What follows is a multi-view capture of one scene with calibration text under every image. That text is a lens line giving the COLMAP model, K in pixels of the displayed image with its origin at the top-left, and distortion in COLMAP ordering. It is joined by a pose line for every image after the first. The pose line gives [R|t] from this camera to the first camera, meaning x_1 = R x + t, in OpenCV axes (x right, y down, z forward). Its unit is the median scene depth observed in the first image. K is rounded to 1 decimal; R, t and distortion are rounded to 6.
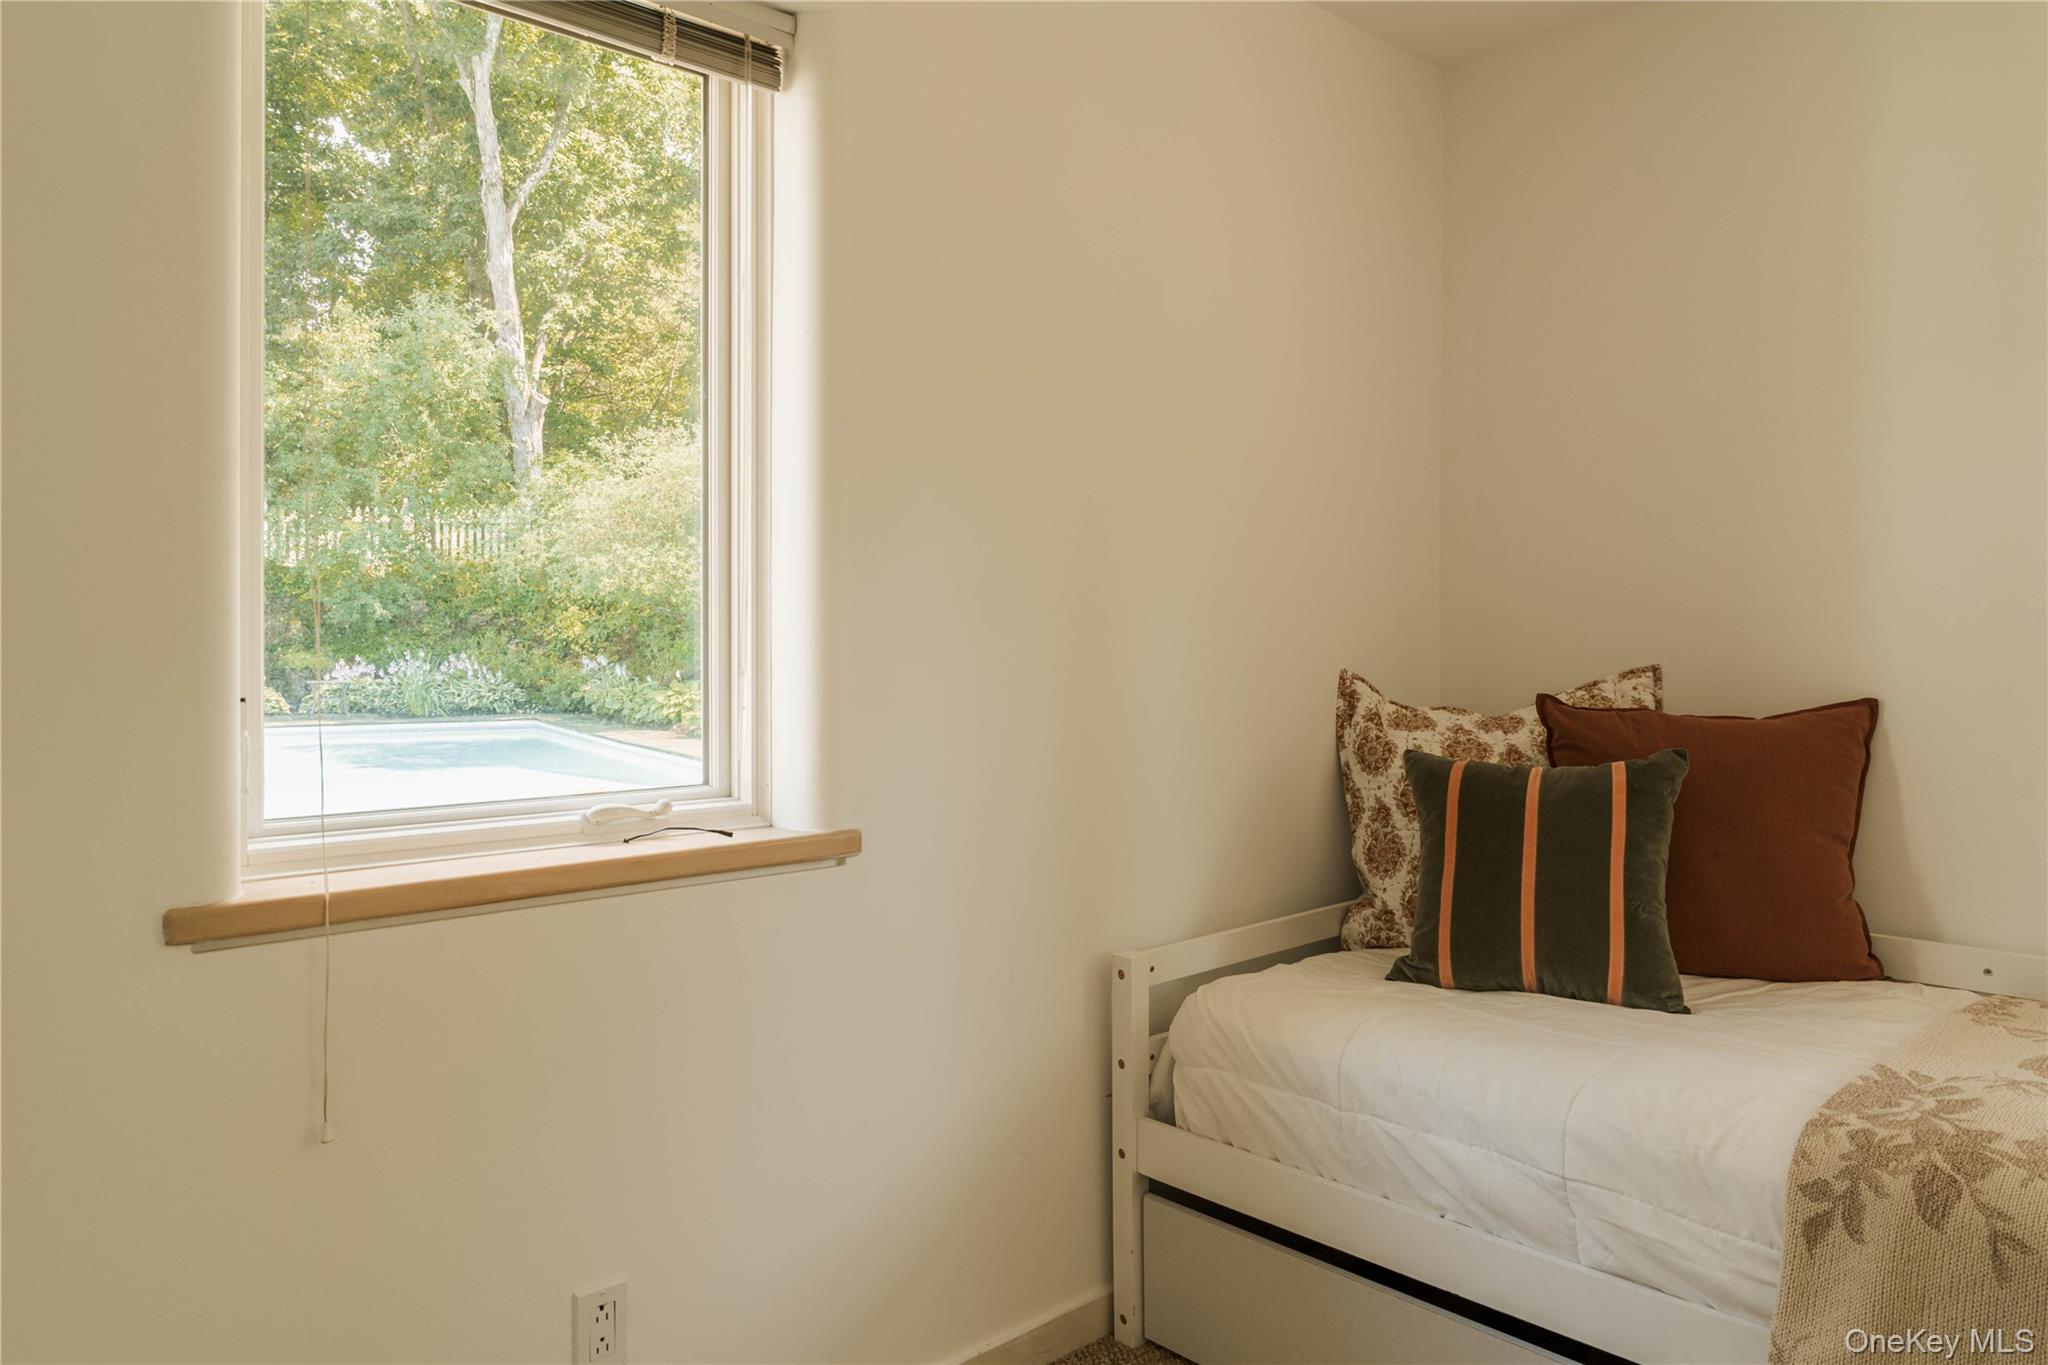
lens RADIAL K [[1386.9, 0, 1028.7], [0, 1386.9, 675.4], [0, 0, 1]] dist [-0.003270, 0.000878]
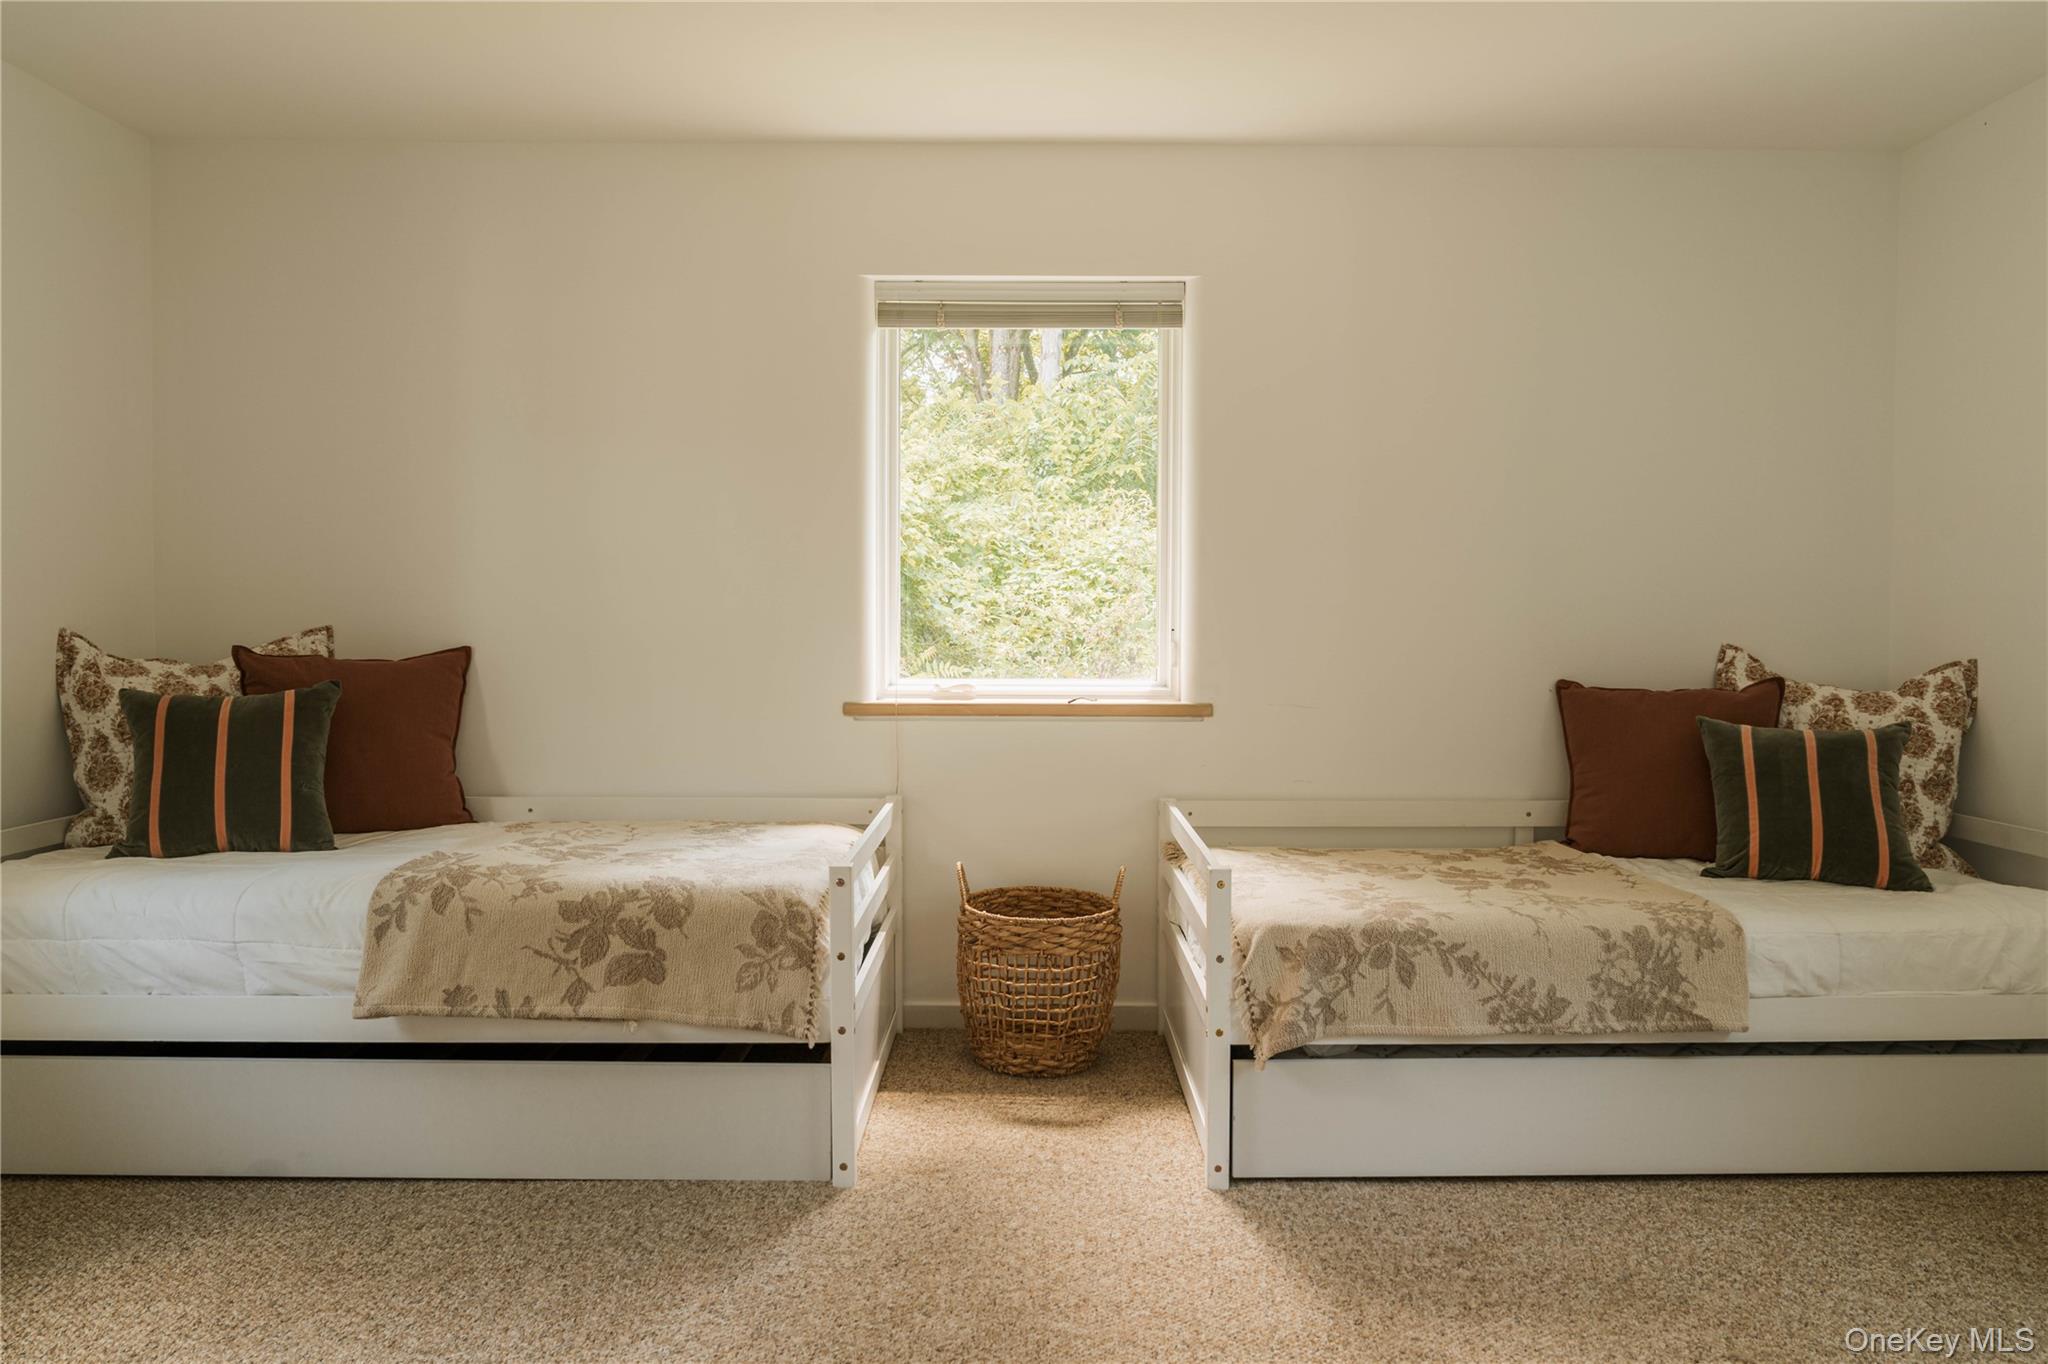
lens RADIAL K [[1386.9, 0, 1028.7], [0, 1386.9, 674.9], [0, 0, 1]] dist [-0.003270, 0.000878]
pose [[0.674587, -0.019485, 0.737938, -0.105635], [0.012209, 0.999809, 0.015239, 0.030656], [-0.738095, -0.001271, 0.674696, -0.478688]]
